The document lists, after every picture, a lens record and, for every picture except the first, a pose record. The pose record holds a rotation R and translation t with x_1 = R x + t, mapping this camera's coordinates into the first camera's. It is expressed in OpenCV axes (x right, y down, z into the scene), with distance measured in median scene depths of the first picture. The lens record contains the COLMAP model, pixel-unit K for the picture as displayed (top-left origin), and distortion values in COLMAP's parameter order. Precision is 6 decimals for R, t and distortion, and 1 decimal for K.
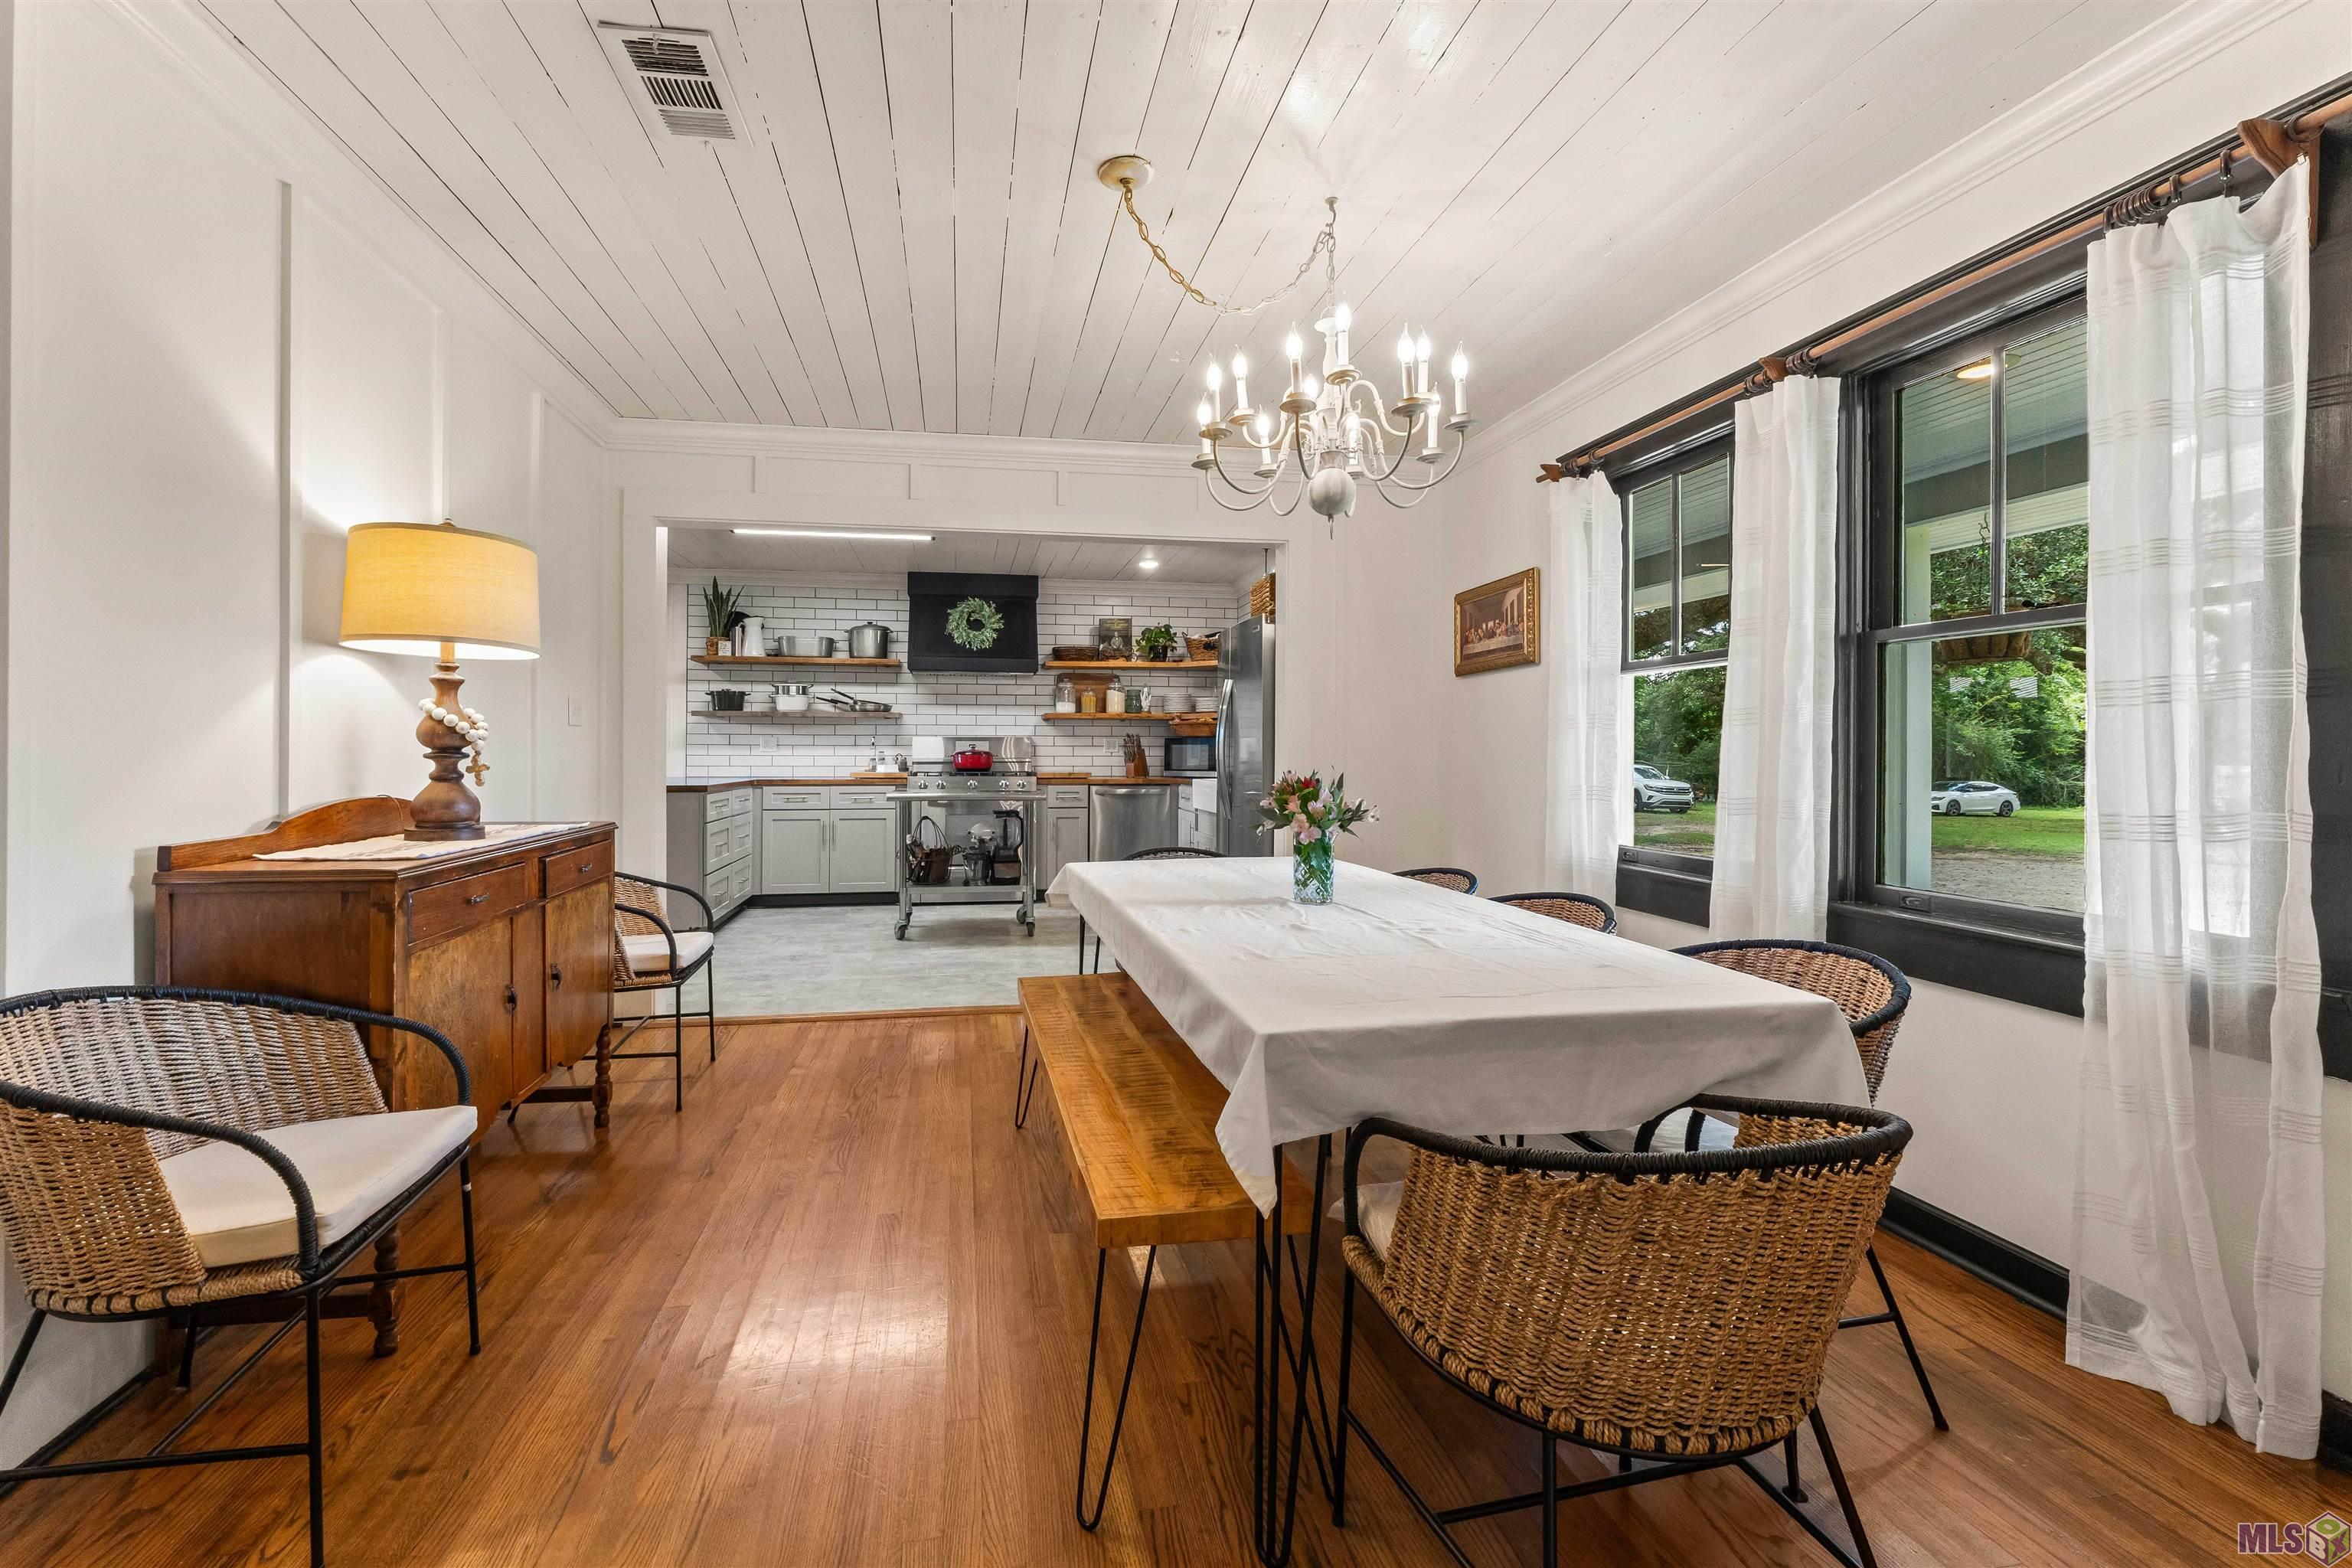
lens RADIAL K [[960.7, 0, 1171.7], [0, 960.7, 761.4], [0, 0, 1]] dist [-0.004314, 0.000177]
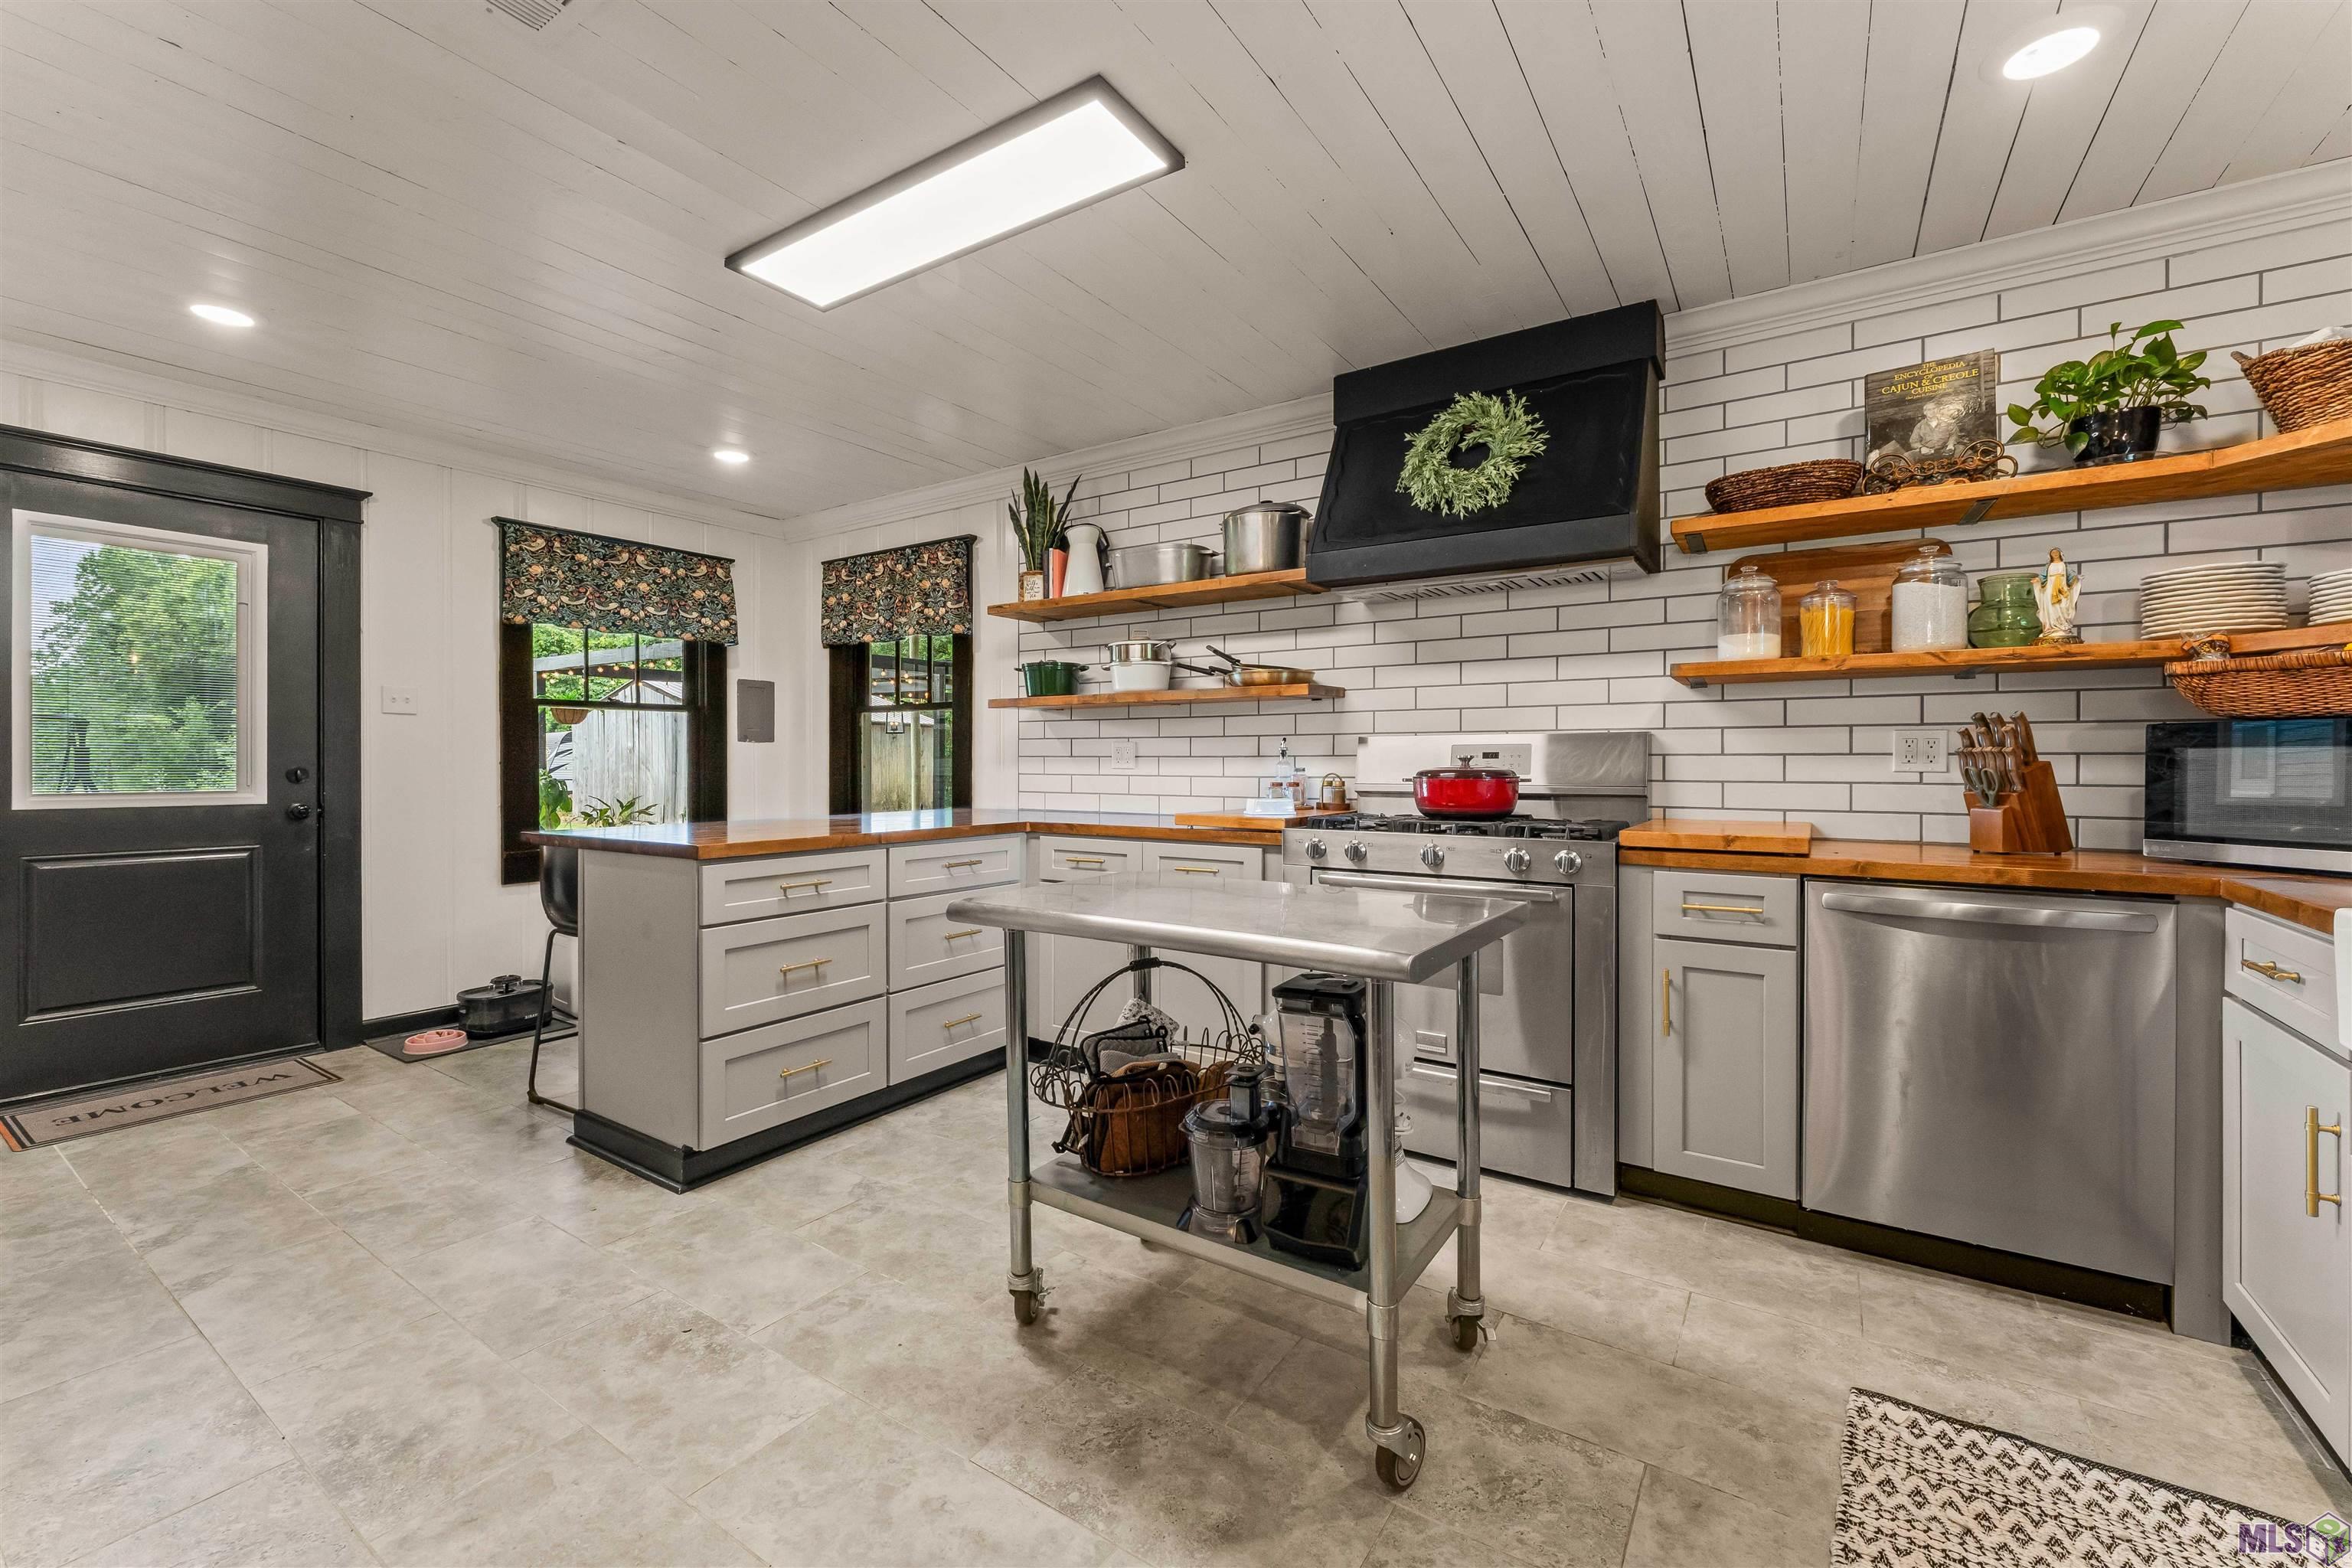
lens RADIAL K [[960.7, 0, 1135.6], [0, 960.7, 757.4], [0, 0, 1]] dist [-0.004314, 0.000177]
pose [[0.685400, -0.002518, -0.728163, -0.006954], [-0.002375, 0.999981, -0.005692, -0.012449], [0.728163, 0.005631, 0.685381, 0.595131]]
